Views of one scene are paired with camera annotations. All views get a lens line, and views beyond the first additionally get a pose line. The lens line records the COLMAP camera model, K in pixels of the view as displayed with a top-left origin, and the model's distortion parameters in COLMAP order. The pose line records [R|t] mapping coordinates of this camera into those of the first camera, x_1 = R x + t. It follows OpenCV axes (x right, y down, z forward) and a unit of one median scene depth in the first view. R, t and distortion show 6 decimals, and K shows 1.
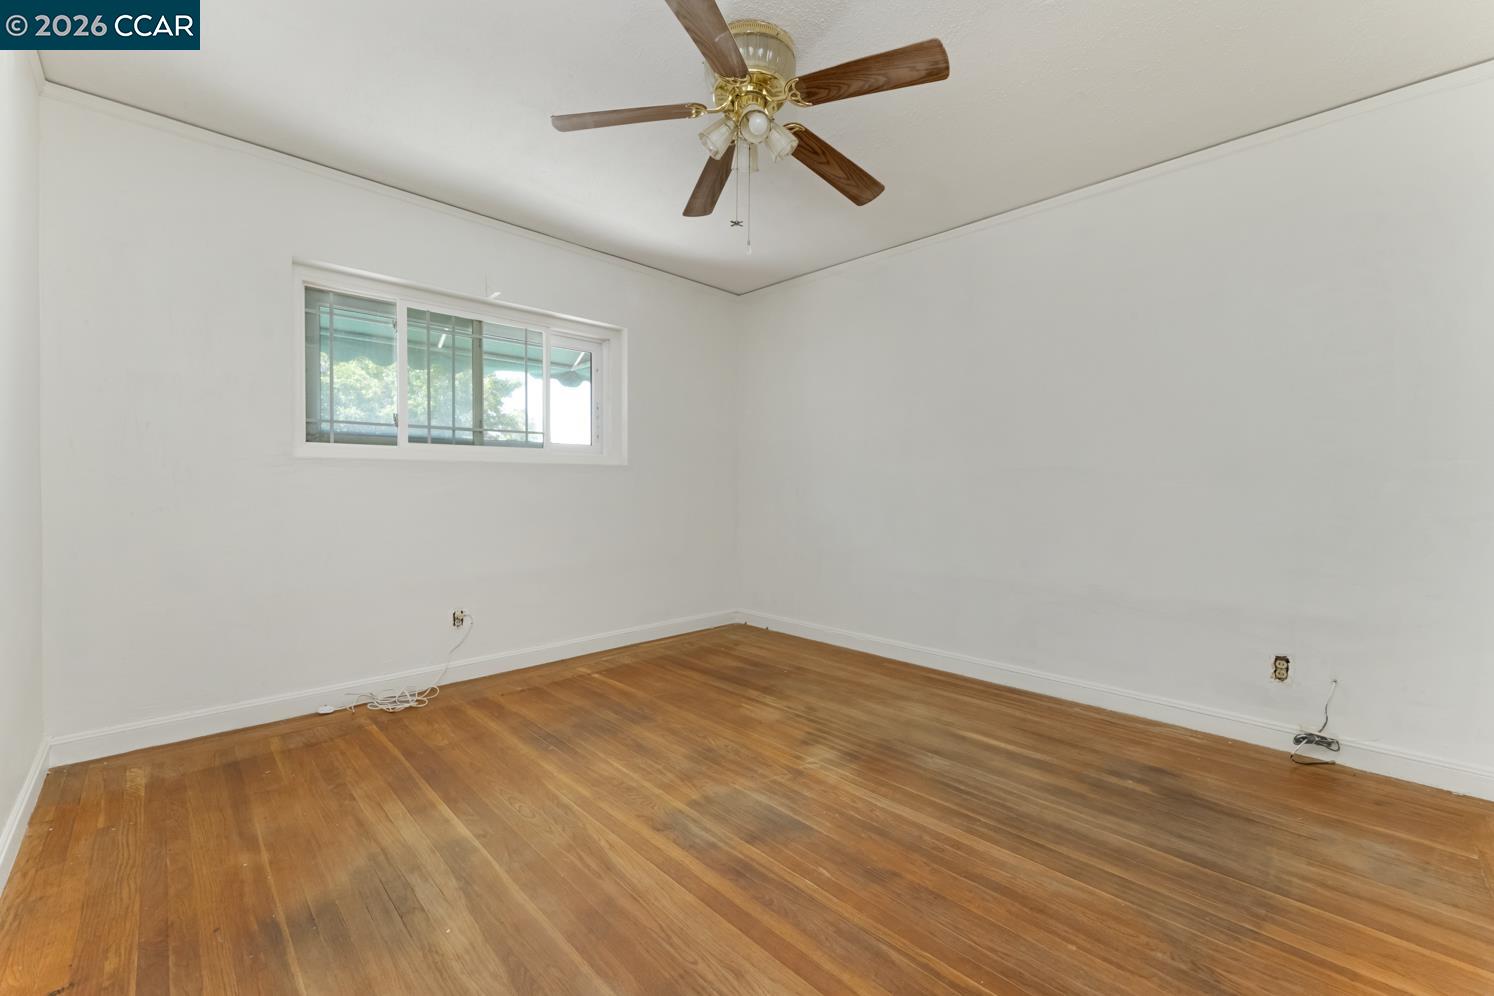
lens RADIAL K [[608.6, 0, 745.7], [0, 608.6, 493.5], [0, 0, 1]] dist [-0.001250, -0.000694]
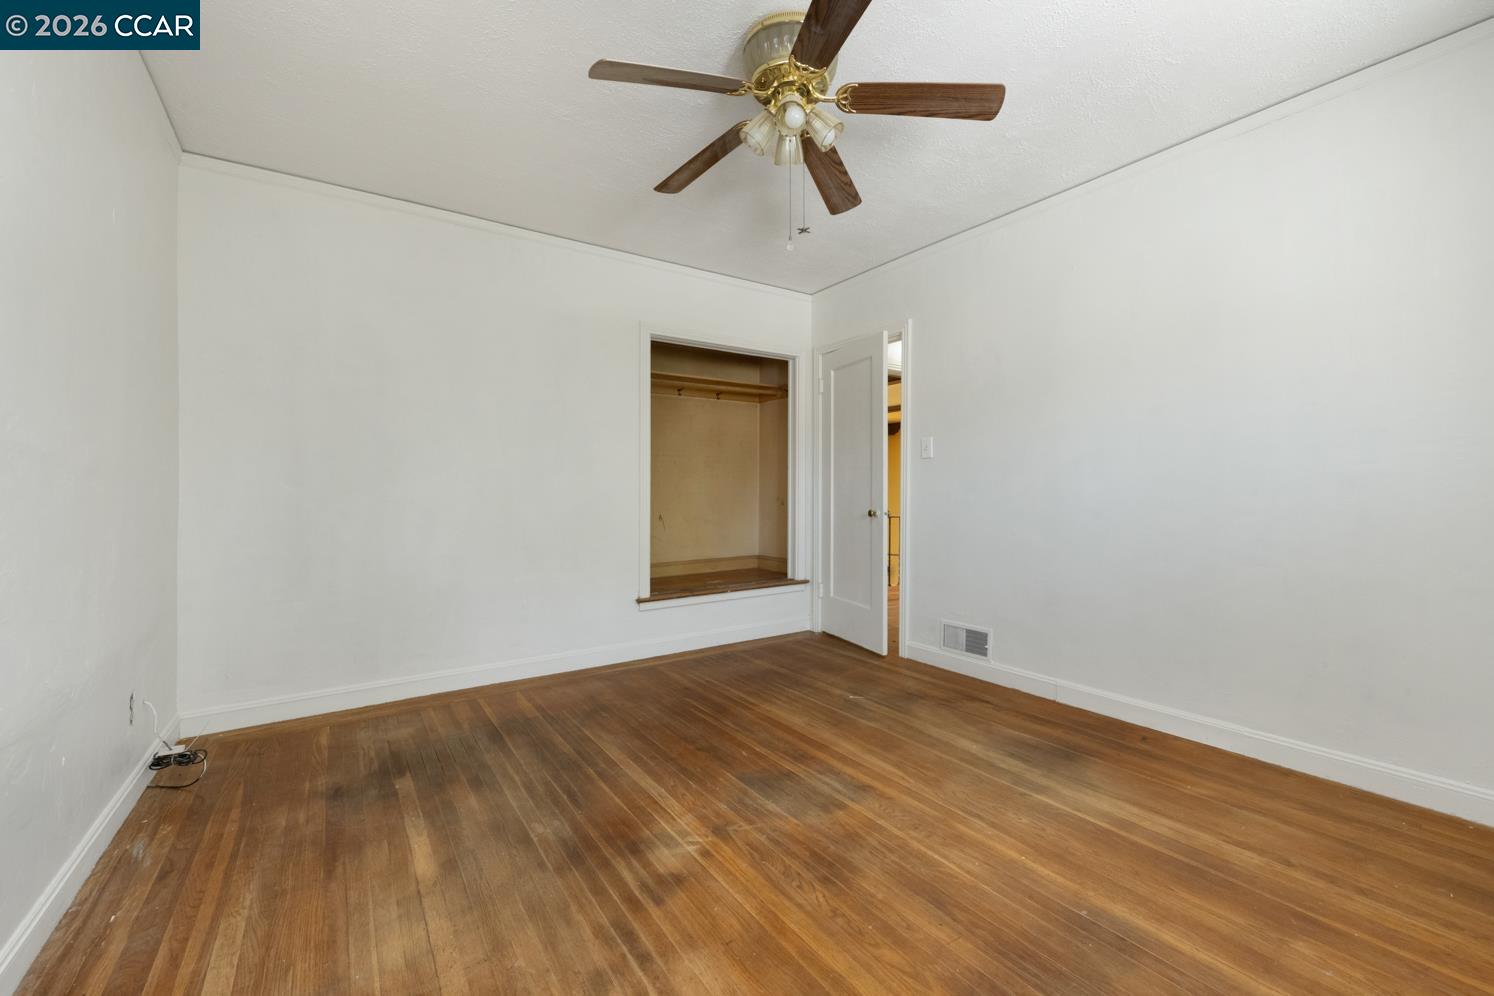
lens RADIAL K [[608.6, 0, 747.6], [0, 608.6, 494.0], [0, 0, 1]] dist [-0.001250, -0.000694]
pose [[-0.984464, -0.003808, 0.175547, -0.105253], [-0.000744, 0.999846, 0.017513, -0.020920], [-0.175586, 0.017110, -0.984315, 1.937223]]
